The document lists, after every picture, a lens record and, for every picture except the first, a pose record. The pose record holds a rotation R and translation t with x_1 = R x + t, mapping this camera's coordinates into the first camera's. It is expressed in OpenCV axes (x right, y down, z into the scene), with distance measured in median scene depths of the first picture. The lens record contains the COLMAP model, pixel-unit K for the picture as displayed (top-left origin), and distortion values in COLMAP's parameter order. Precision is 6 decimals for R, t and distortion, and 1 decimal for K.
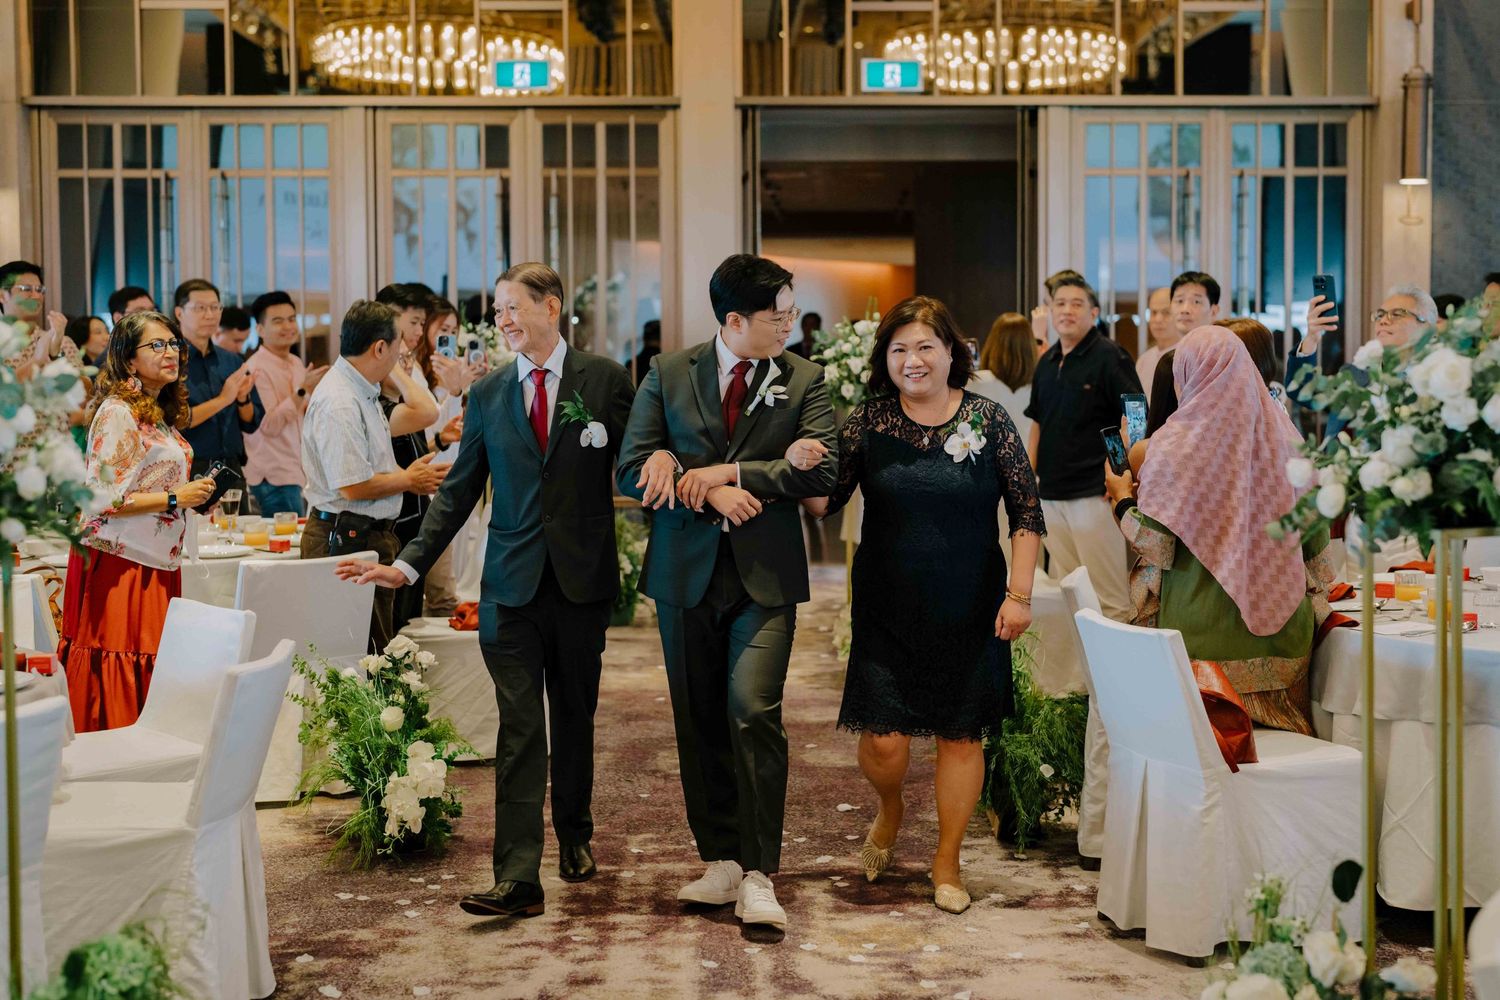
lens RADIAL K [[2062.8, 0, 836.9], [0, 2062.8, 386.0], [0, 0, 1]] dist [-0.005495, -0.045189]
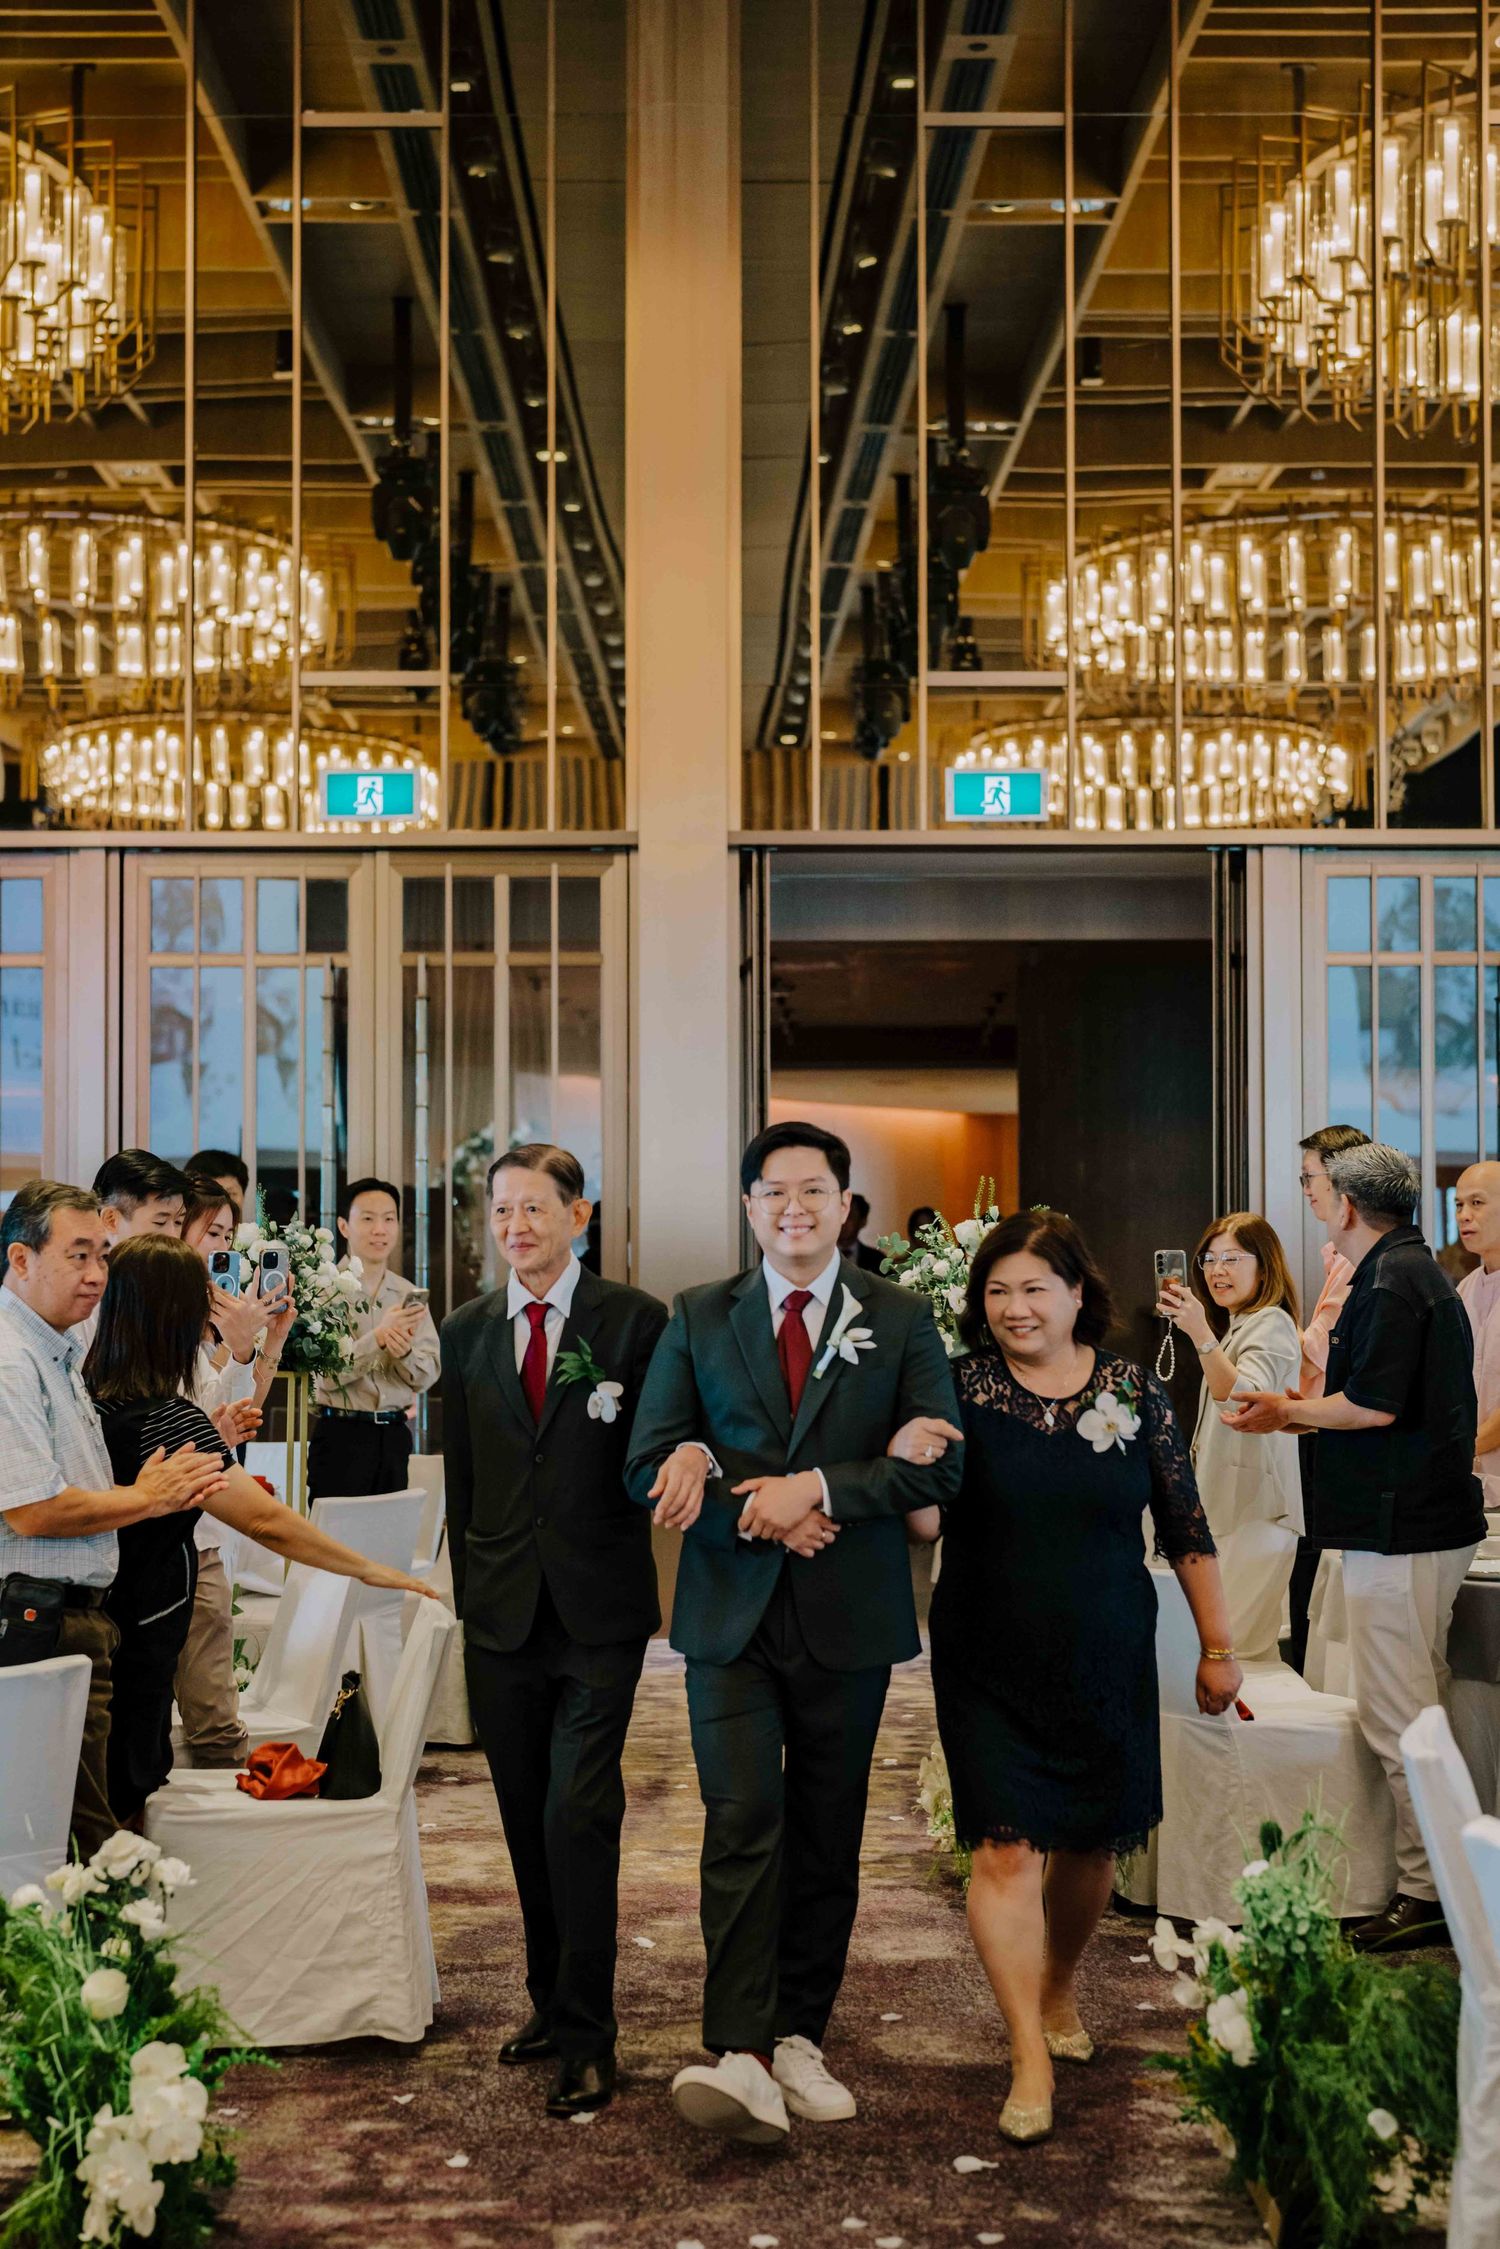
lens RADIAL K [[3179.8, 0, 750.0], [0, 3179.8, 1124.5], [0, 0, 1]] dist [0.012975, 0.048541]
pose [[0.999483, 0.002367, -0.032067, -0.014065], [-0.004084, 0.998556, -0.053568, -0.007790], [0.031894, 0.053671, 0.998049, 0.096530]]
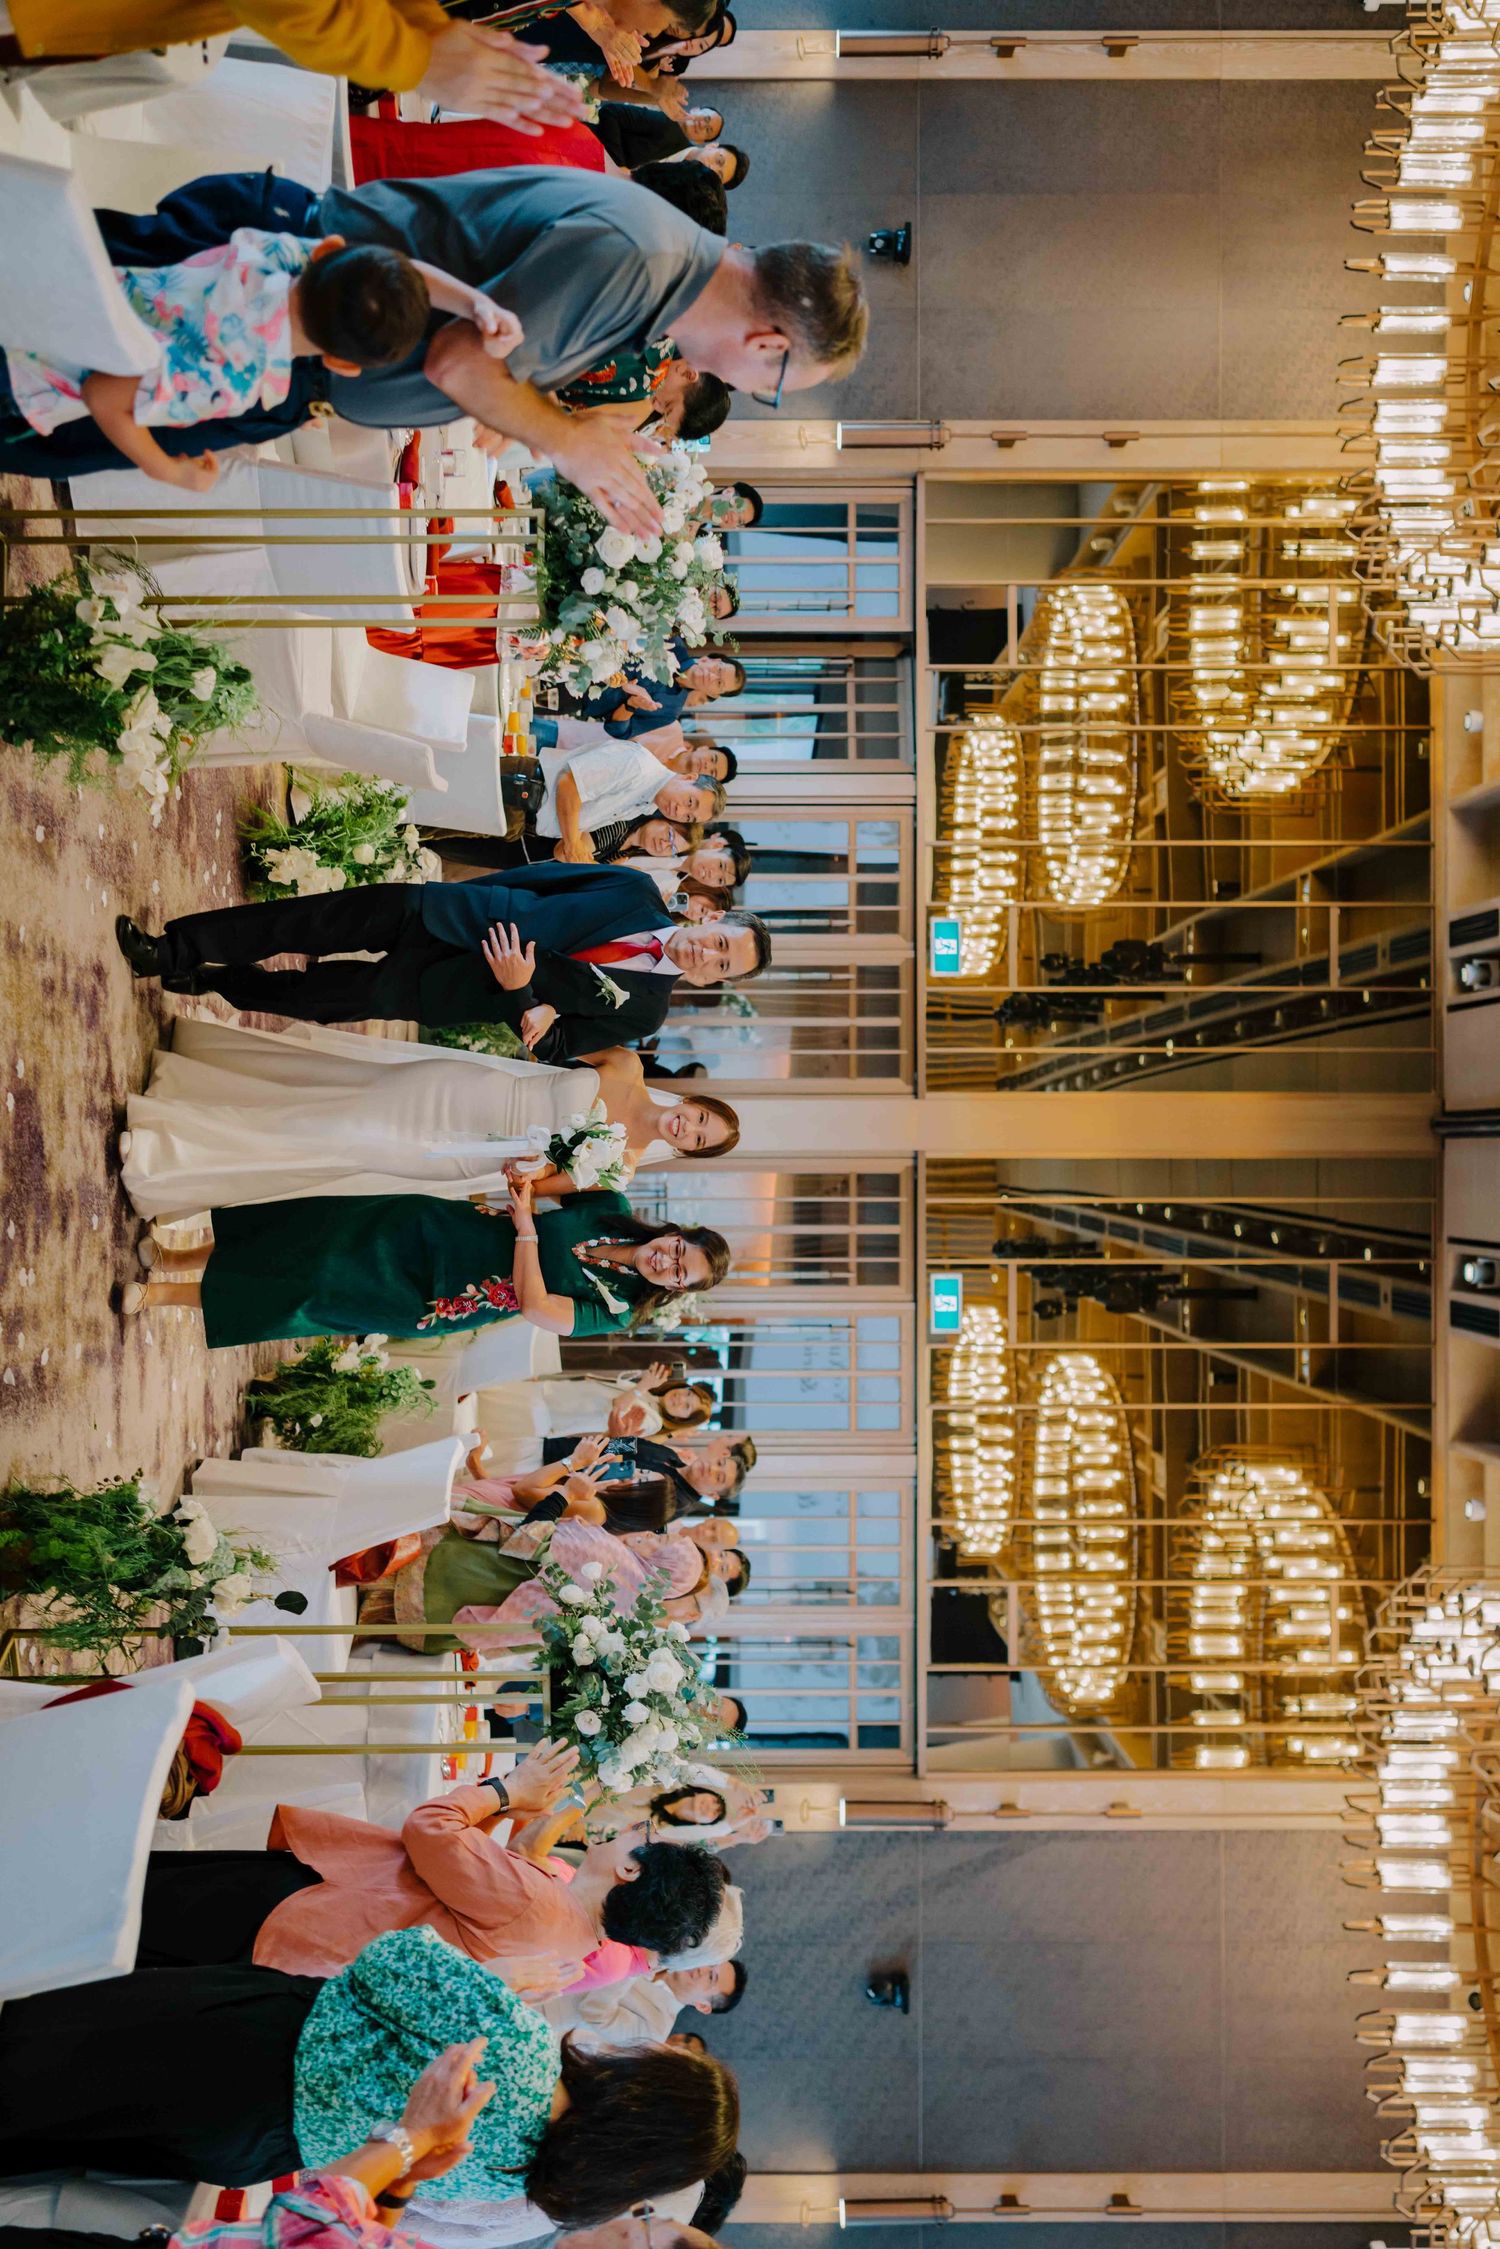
lens RADIAL K [[2304.5, 0, 750.0], [0, 2304.5, 1124.5], [0, 0, 1]] dist [0.003757, 0.013269]
pose [[-0.002112, 0.998214, -0.059703, 0.006158], [-0.998811, -0.005014, -0.048497, 0.003698], [-0.048710, 0.059529, 0.997037, -0.146494]]
